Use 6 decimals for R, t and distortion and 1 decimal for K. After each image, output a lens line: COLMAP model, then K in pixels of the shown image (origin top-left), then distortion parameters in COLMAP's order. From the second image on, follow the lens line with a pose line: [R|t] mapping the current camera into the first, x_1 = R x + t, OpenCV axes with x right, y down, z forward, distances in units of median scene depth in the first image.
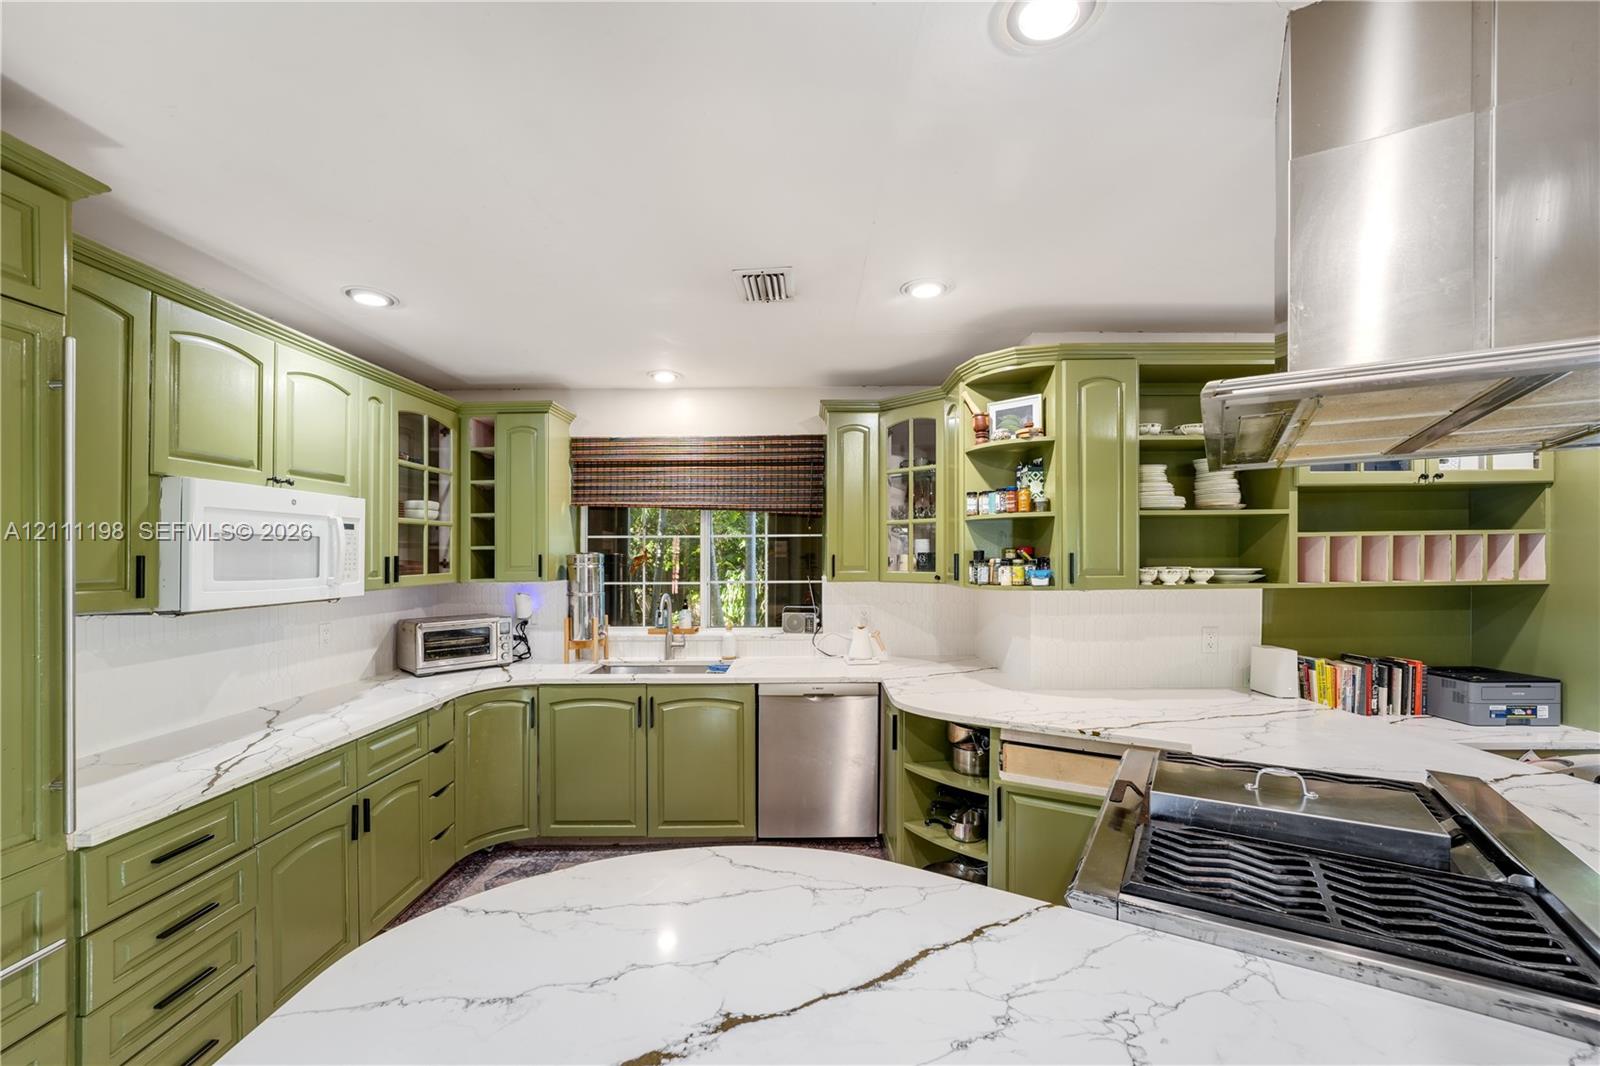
lens RADIAL K [[646.9, 0, 808.3], [0, 646.9, 549.5], [0, 0, 1]] dist [-0.014793, -0.001142]
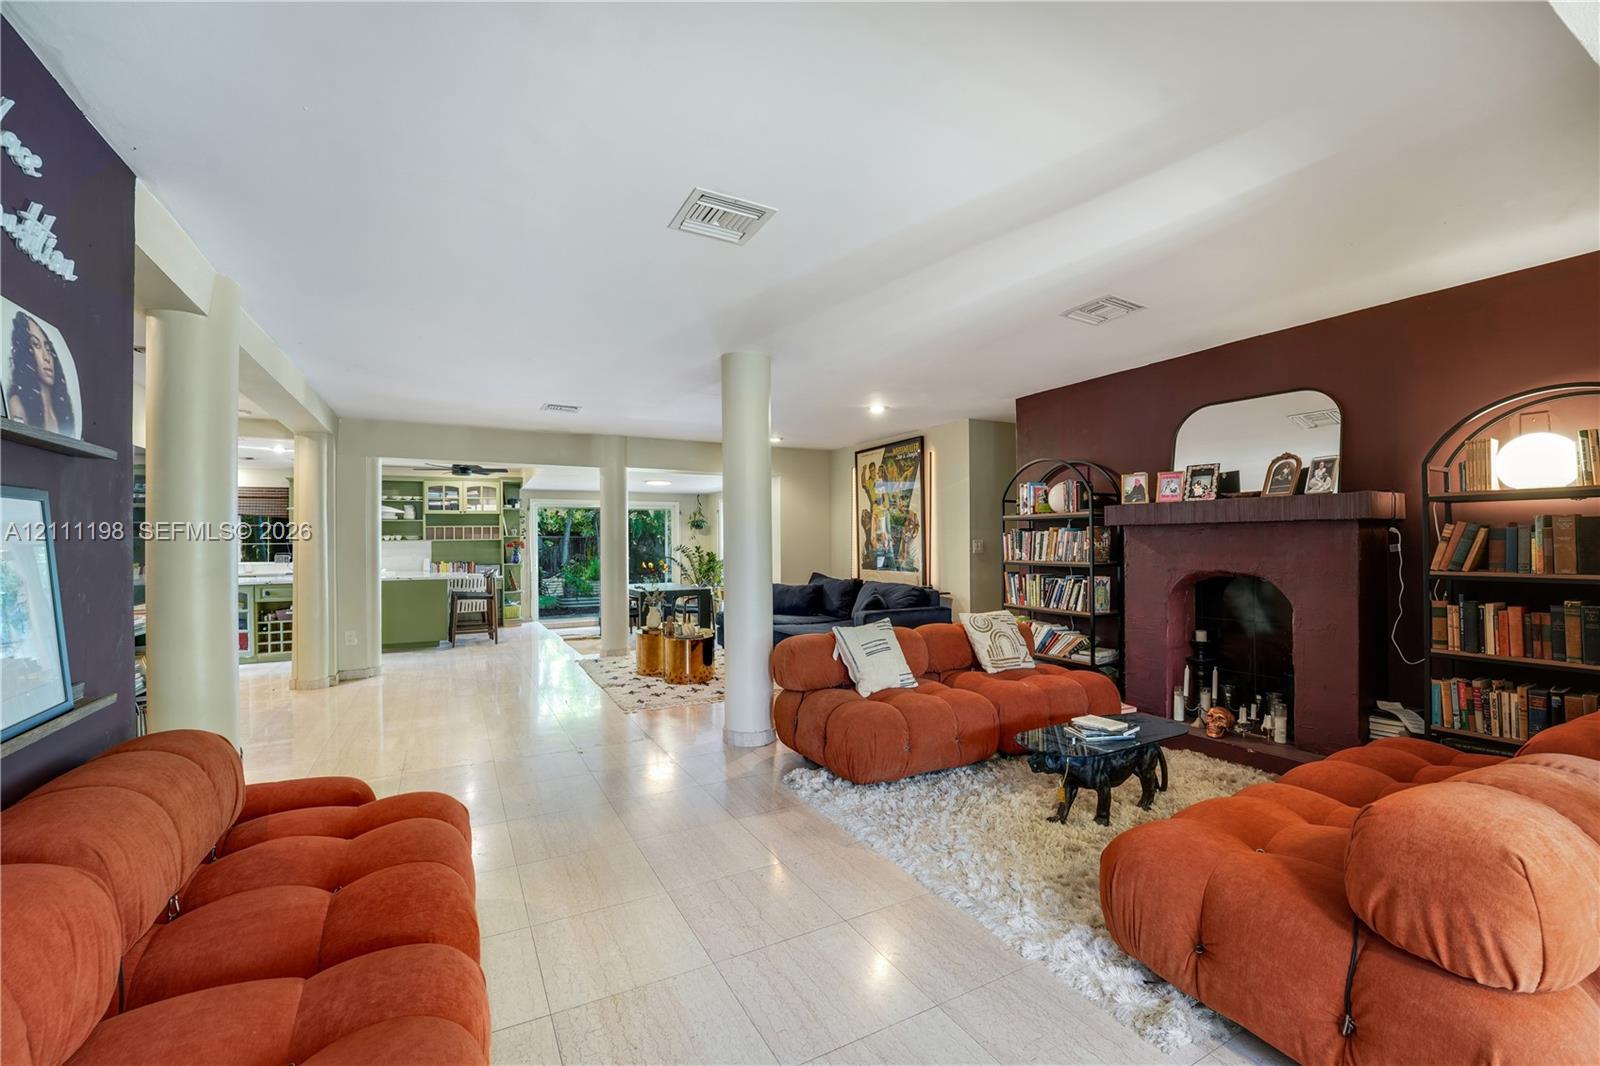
lens RADIAL K [[661.4, 0, 810.8], [0, 661.4, 528.6], [0, 0, 1]] dist [-0.030031, 0.003917]
pose [[0.876007, 0.008079, 0.482231, 0.733094], [0.001916, 0.999794, -0.020229, 0.057846], [-0.482295, 0.018645, 0.875811, -2.858912]]
